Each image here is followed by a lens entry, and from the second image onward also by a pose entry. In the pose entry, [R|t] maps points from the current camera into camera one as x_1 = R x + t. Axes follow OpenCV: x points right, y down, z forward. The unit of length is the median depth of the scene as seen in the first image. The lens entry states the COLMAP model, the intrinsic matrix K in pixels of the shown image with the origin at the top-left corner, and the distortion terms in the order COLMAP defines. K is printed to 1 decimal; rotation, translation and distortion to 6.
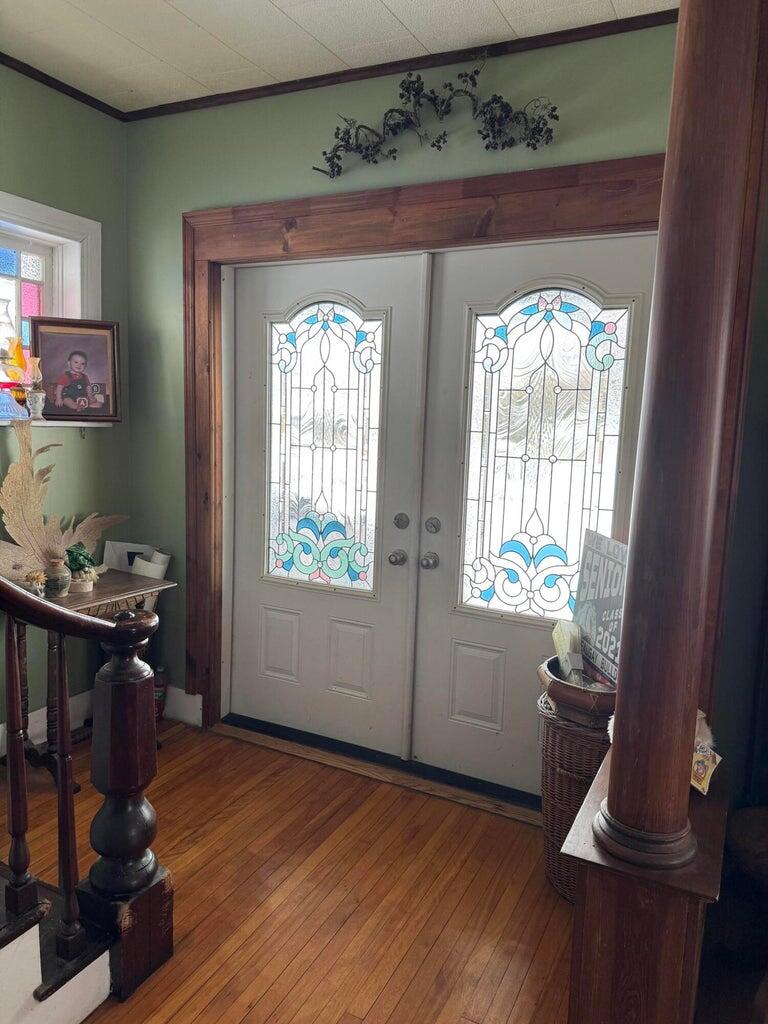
lens RADIAL K [[722.5, 0, 389.6], [0, 722.5, 511.5], [0, 0, 1]] dist [0.061827, -0.086781]
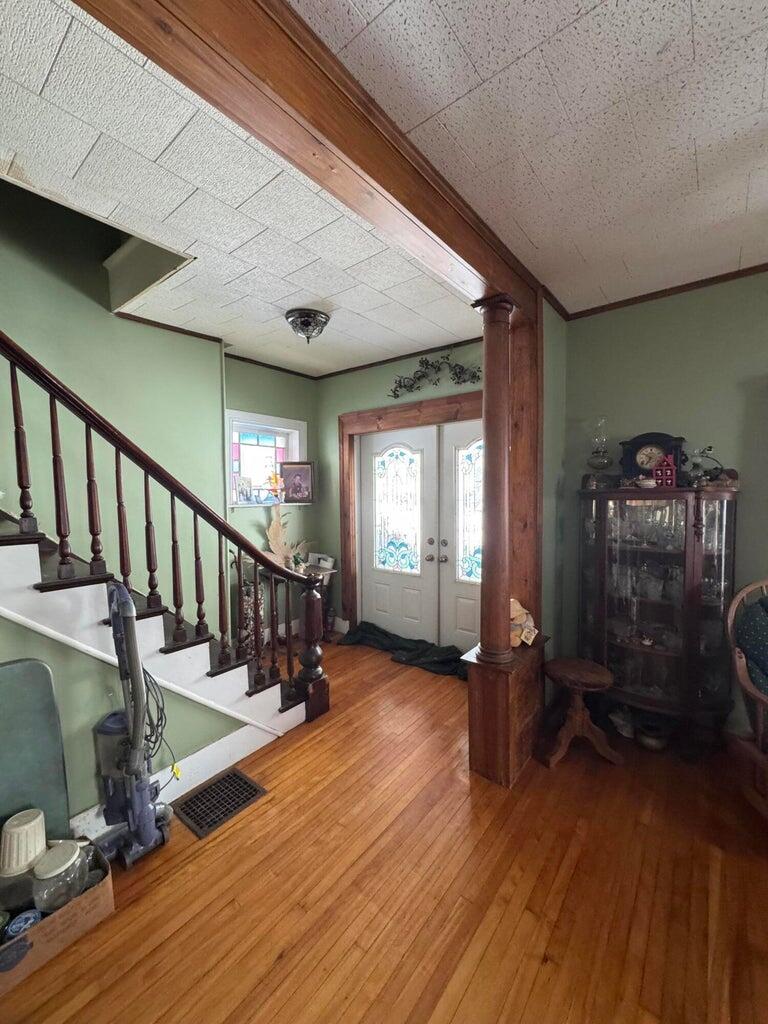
lens RADIAL K [[413.0, 0, 384.1], [0, 413.0, 515.6], [0, 0, 1]] dist [-0.007358, -0.000233]
pose [[0.976457, -0.031201, -0.213442, 0.153186], [0.015119, 0.996950, -0.076567, 0.029602], [0.215180, 0.071538, 0.973951, -0.288309]]
